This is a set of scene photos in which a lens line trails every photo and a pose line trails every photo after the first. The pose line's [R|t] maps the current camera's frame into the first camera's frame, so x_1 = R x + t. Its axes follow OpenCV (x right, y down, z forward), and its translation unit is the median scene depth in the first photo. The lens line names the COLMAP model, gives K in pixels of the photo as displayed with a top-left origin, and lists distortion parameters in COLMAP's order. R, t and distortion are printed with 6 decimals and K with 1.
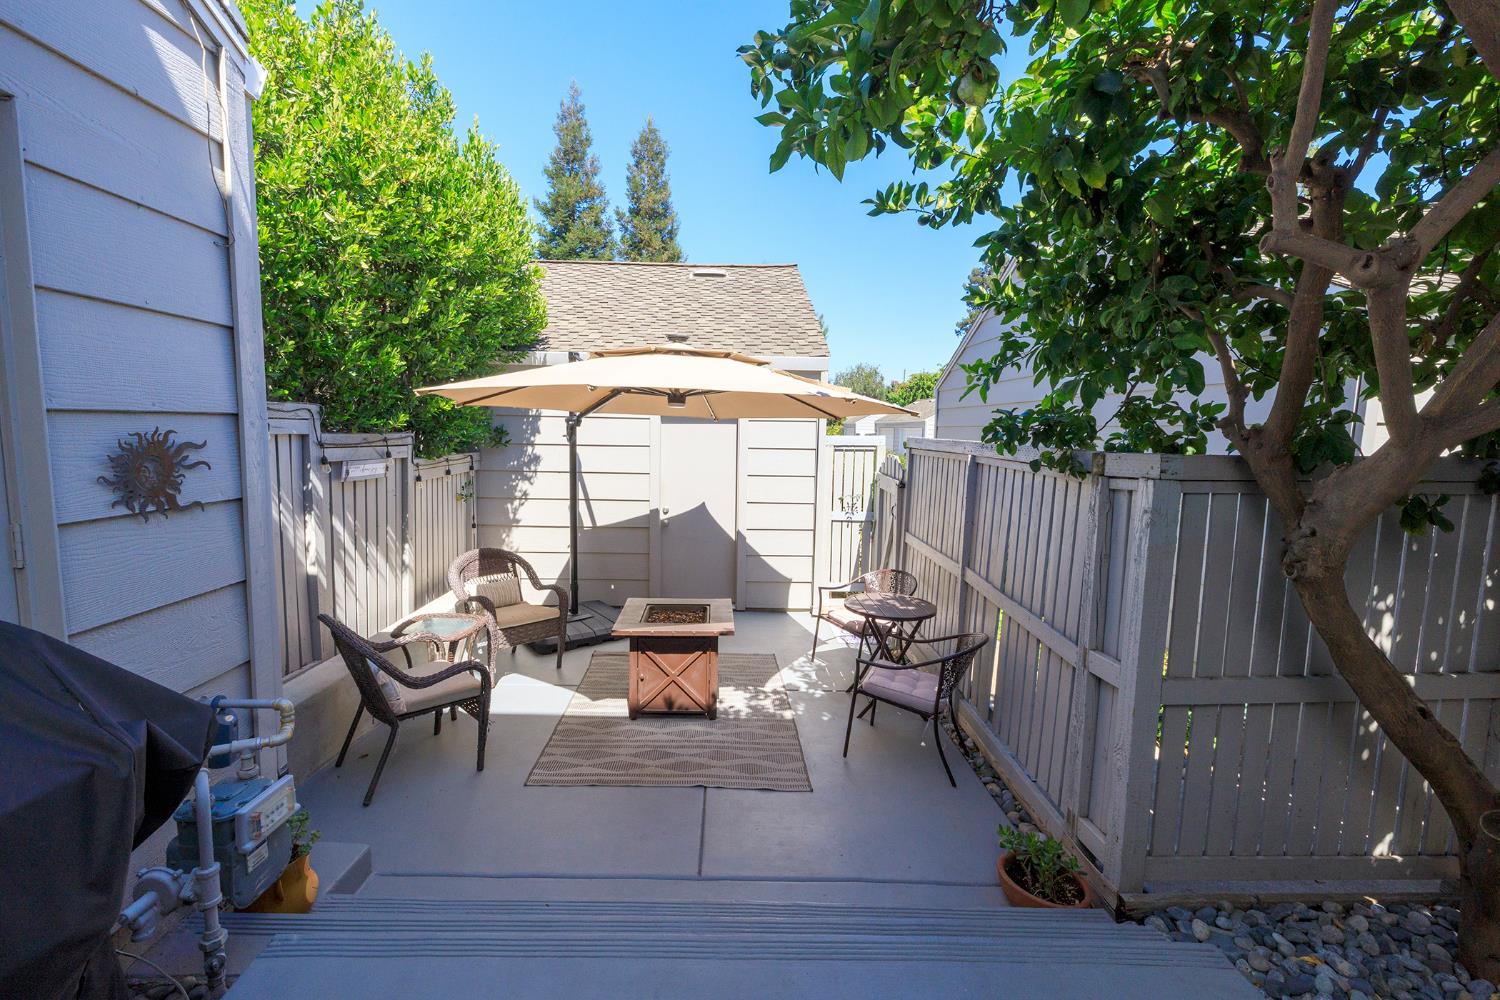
lens RADIAL K [[647.2, 0, 750.0], [0, 647.2, 500.0], [0, 0, 1]] dist [0.000650, 0.000049]
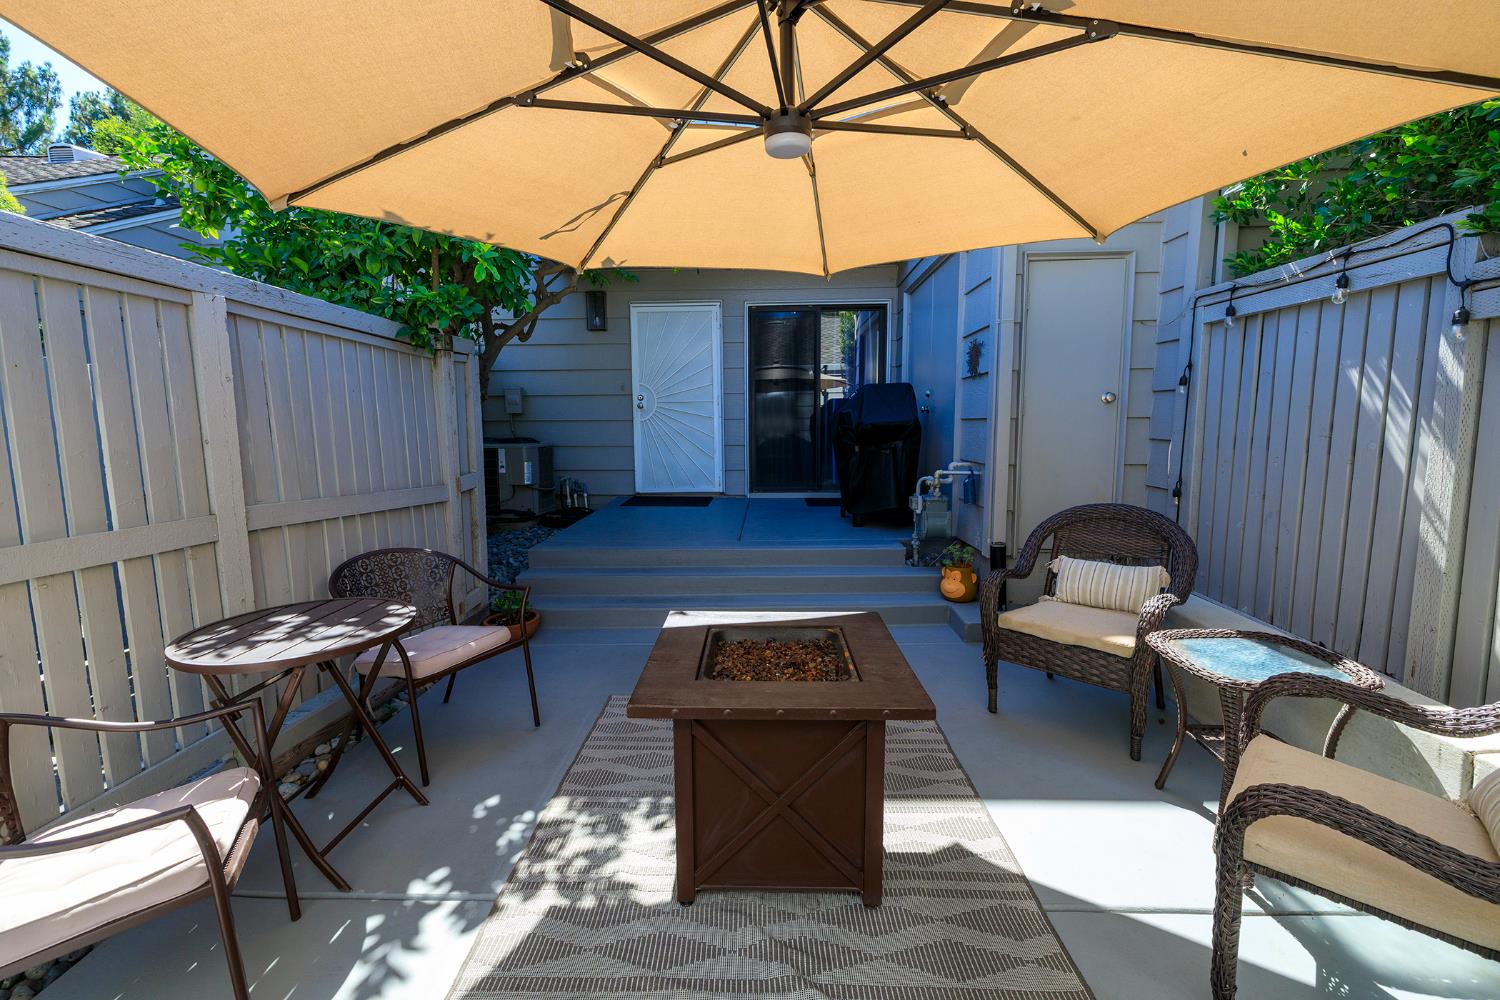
lens RADIAL K [[647.2, 0, 750.0], [0, 647.2, 500.0], [0, 0, 1]] dist [0.000650, 0.000049]
pose [[-0.997685, -0.024520, 0.063422, -0.119485], [-0.009820, 0.974898, 0.222437, -0.026125], [-0.067285, 0.221300, -0.972882, 1.397524]]
